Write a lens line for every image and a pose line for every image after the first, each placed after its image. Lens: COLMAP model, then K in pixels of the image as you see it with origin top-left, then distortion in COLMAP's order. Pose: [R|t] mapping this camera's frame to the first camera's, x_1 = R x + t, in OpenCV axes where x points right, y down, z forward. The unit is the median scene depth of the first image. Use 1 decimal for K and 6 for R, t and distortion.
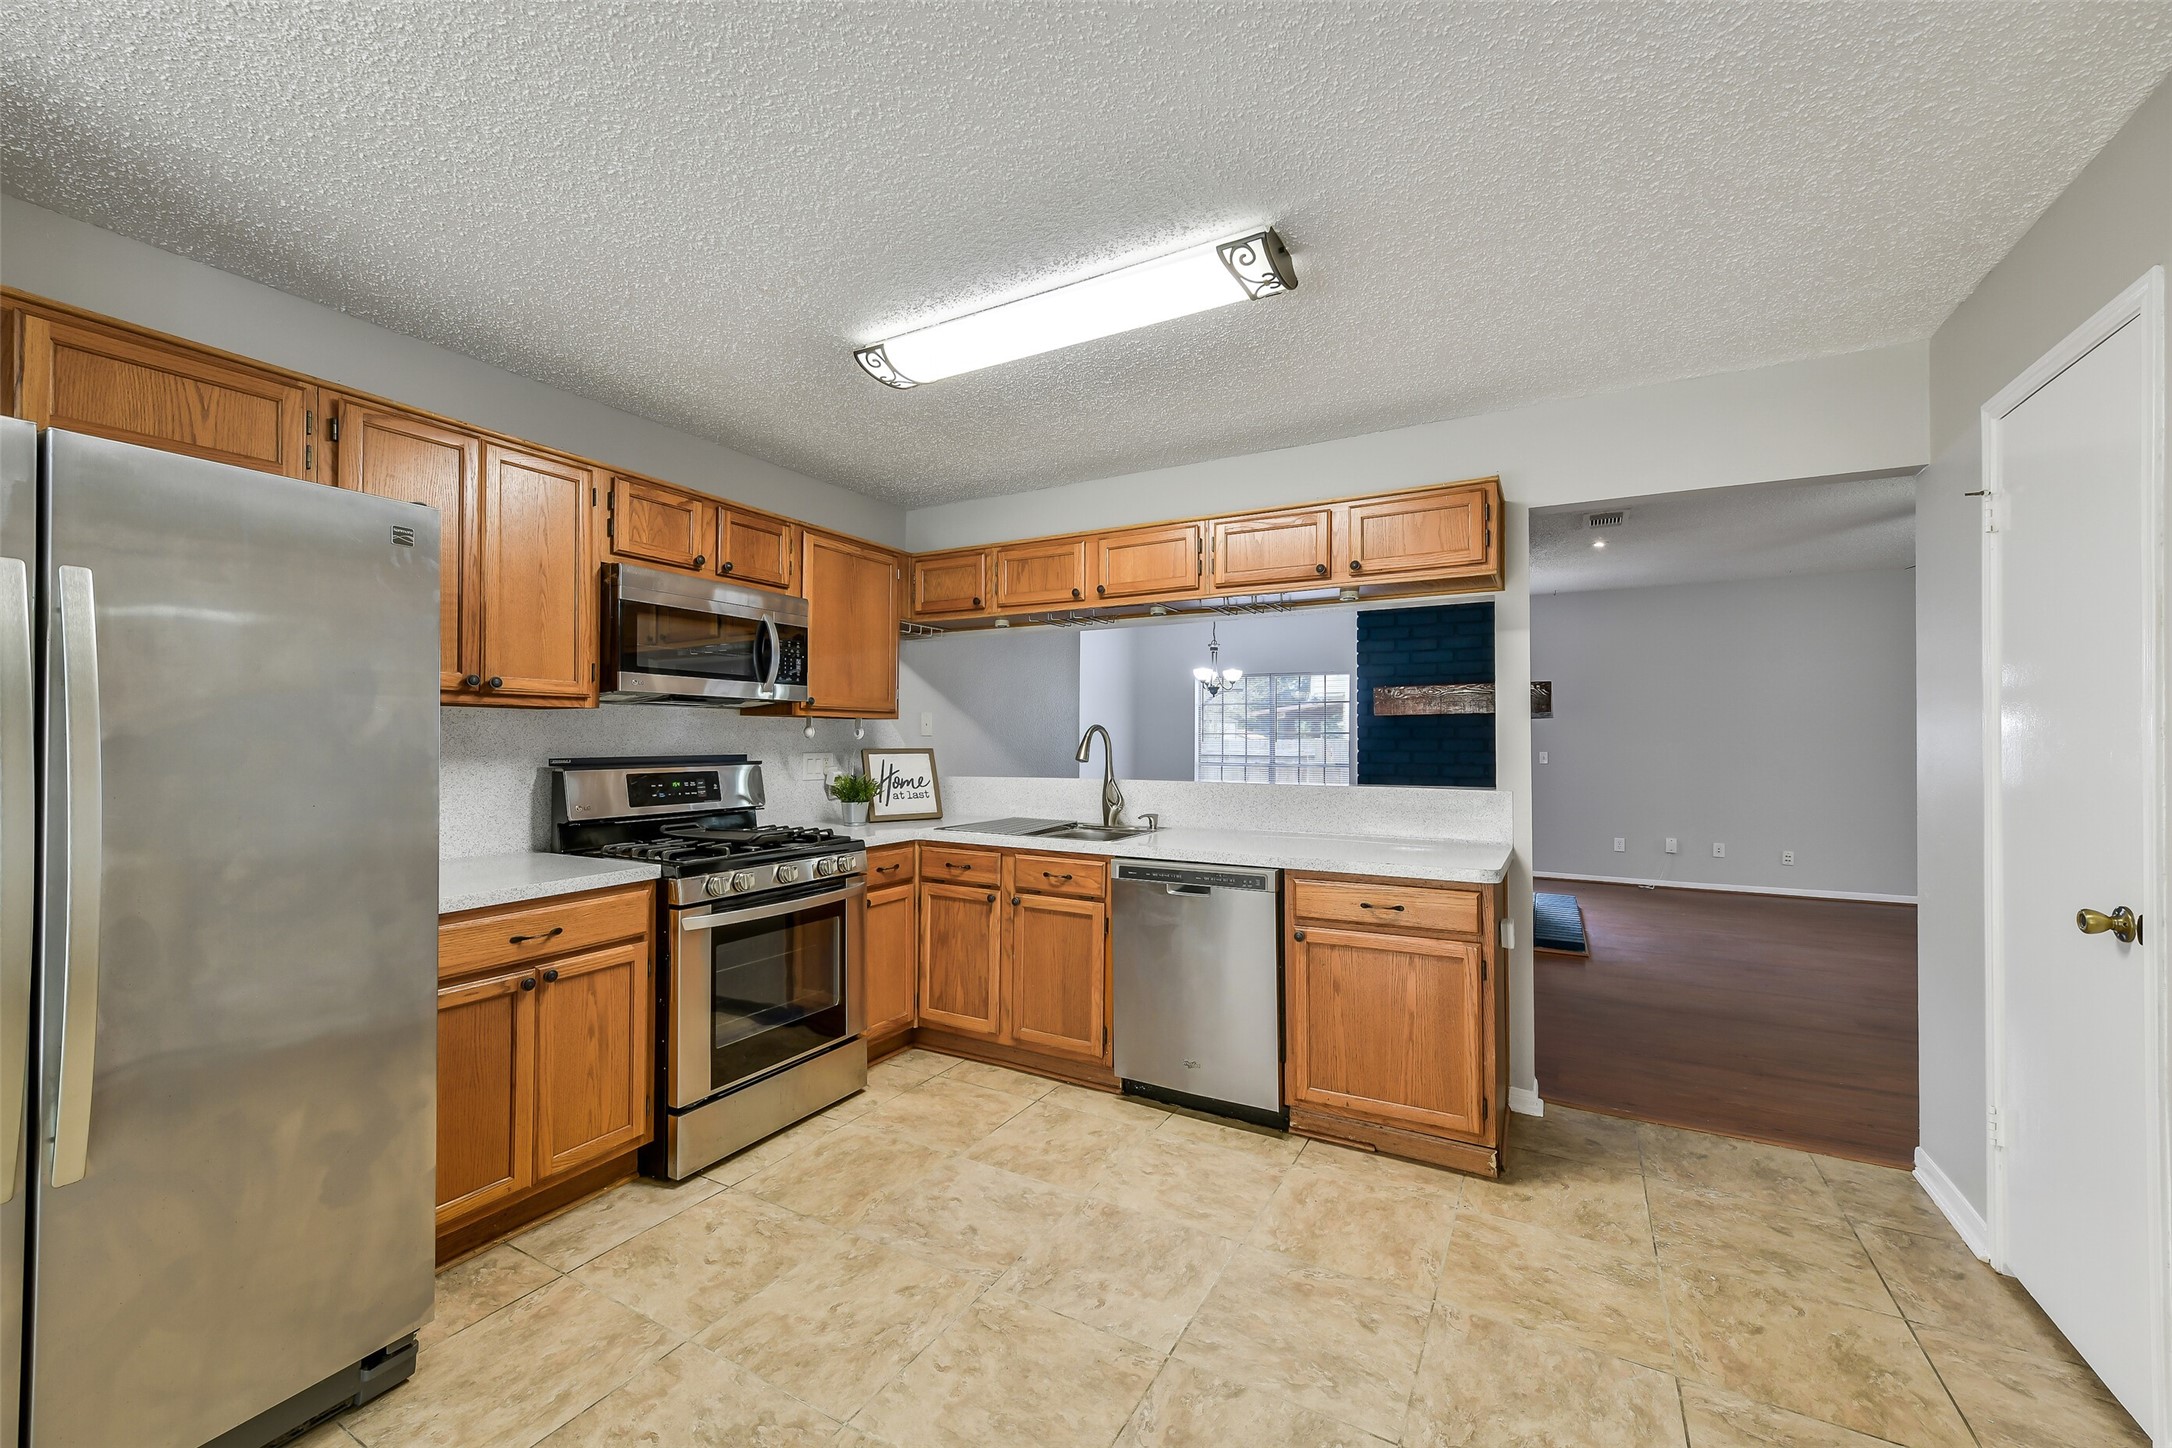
lens RADIAL K [[852.4, 0, 1092.3], [0, 852.4, 728.4], [0, 0, 1]] dist [0.009610, -0.000145]
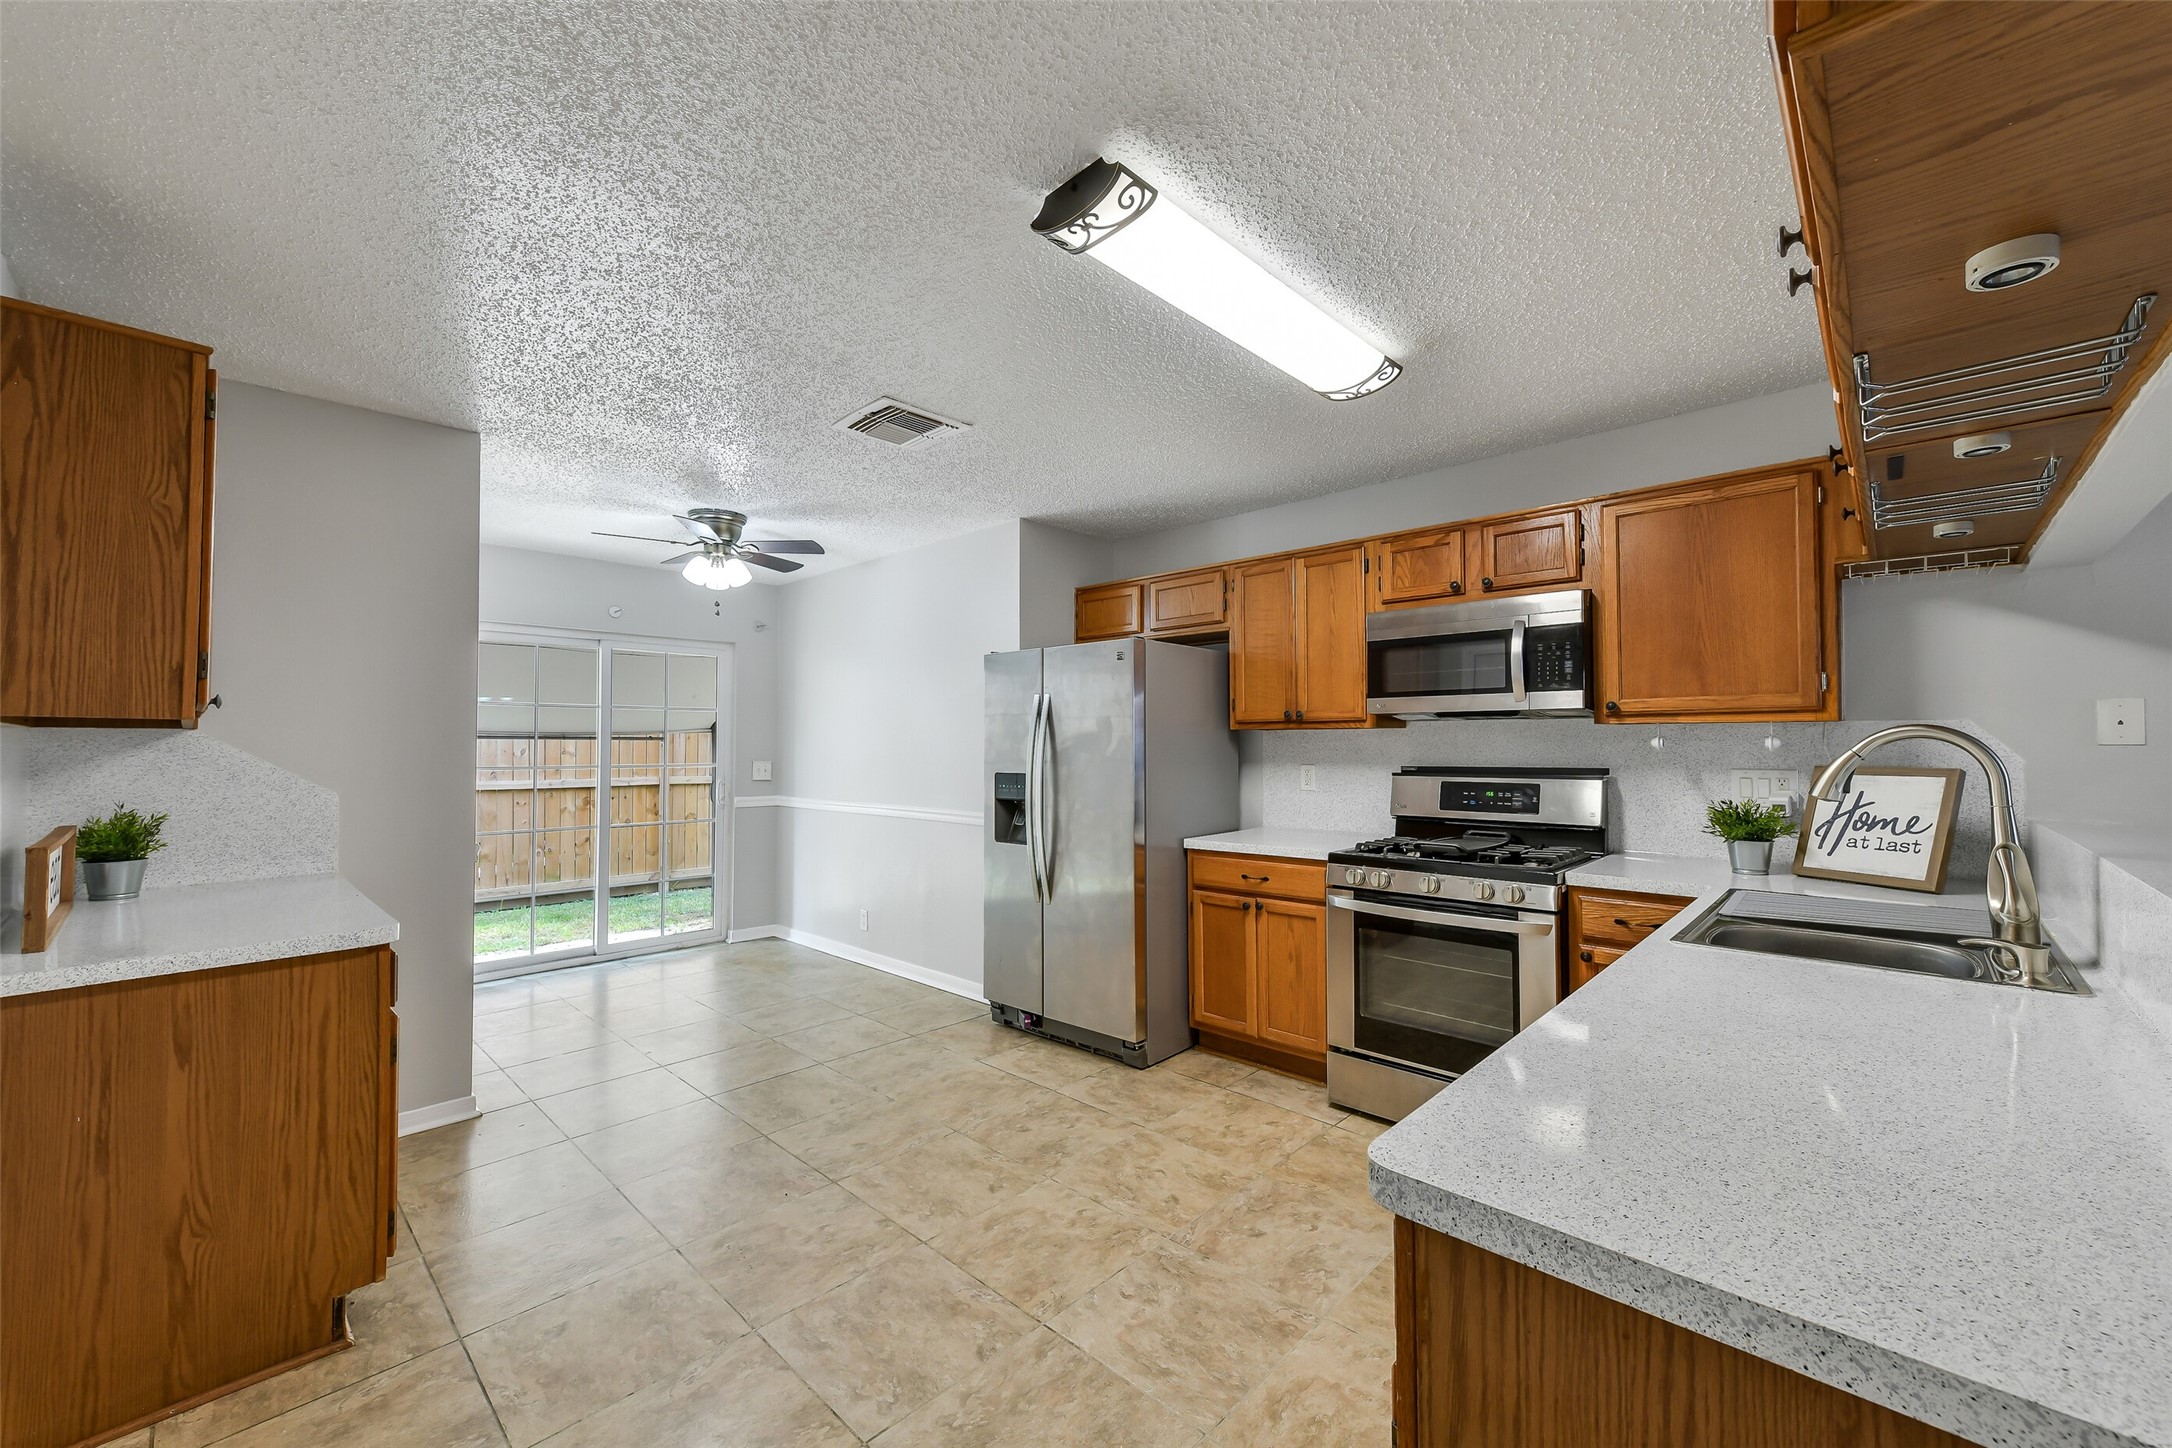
lens RADIAL K [[852.4, 0, 1092.3], [0, 852.4, 728.4], [0, 0, 1]] dist [0.009610, -0.000145]
pose [[-0.247484, -0.018623, -0.968713, 0.748501], [0.017380, 0.999569, -0.023656, 0.000811], [0.968736, -0.022691, -0.247053, 0.881480]]
